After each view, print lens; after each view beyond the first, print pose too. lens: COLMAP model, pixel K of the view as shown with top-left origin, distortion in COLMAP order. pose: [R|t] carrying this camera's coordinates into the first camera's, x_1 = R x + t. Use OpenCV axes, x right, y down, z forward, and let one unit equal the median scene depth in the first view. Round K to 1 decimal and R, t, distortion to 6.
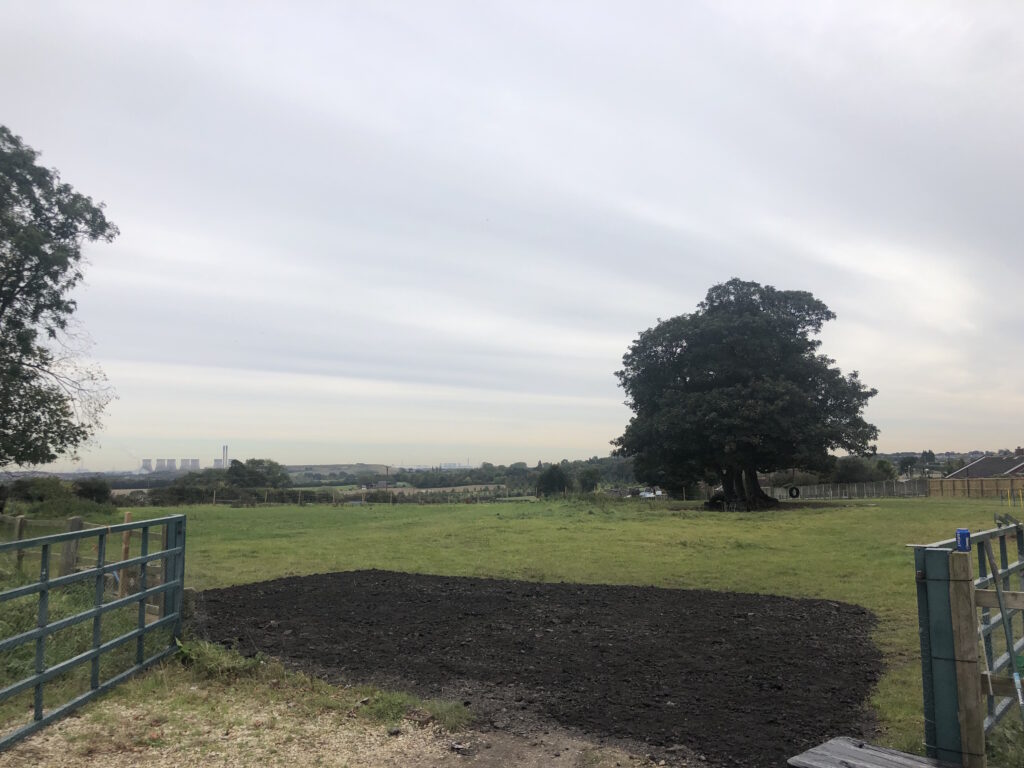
lens RADIAL K [[841.7, 0, 514.9], [0, 841.7, 392.0], [0, 0, 1]] dist [0.037736, -0.046585]
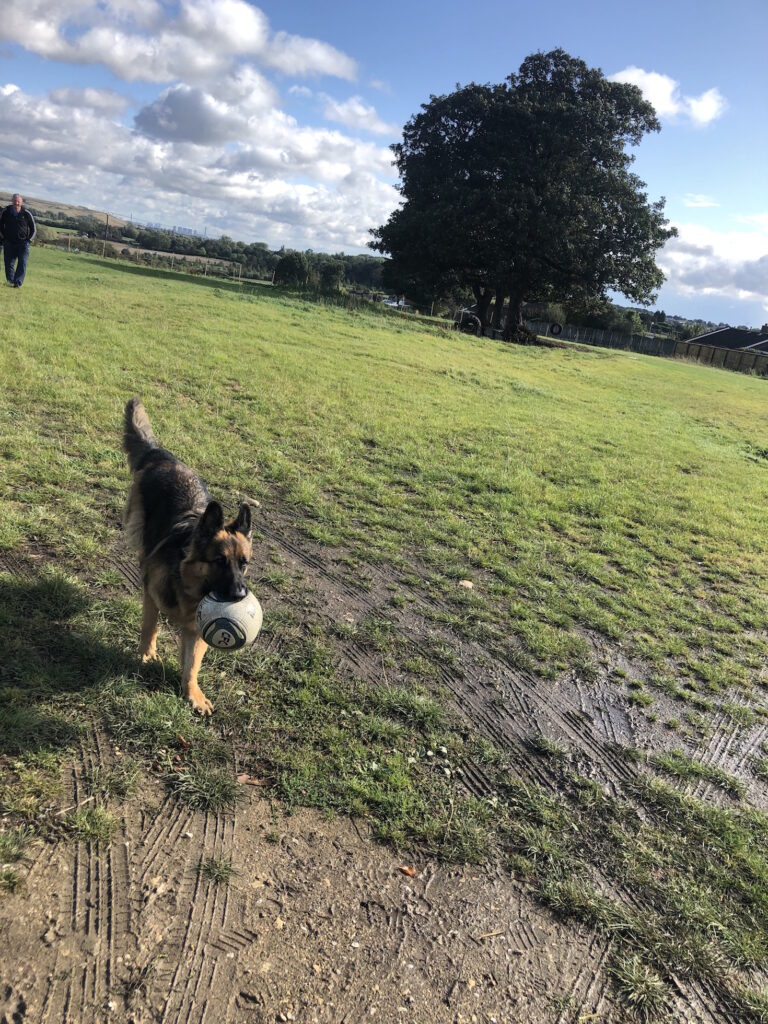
lens RADIAL K [[841.7, 0, 387.9], [0, 841.7, 519.2], [0, 0, 1]] dist [0.037736, -0.046585]
pose [[0.970950, 0.137390, 0.195911, 0.005551], [-0.201013, 0.912485, 0.356321, 0.017326], [-0.129811, -0.385351, 0.913594, 0.113718]]
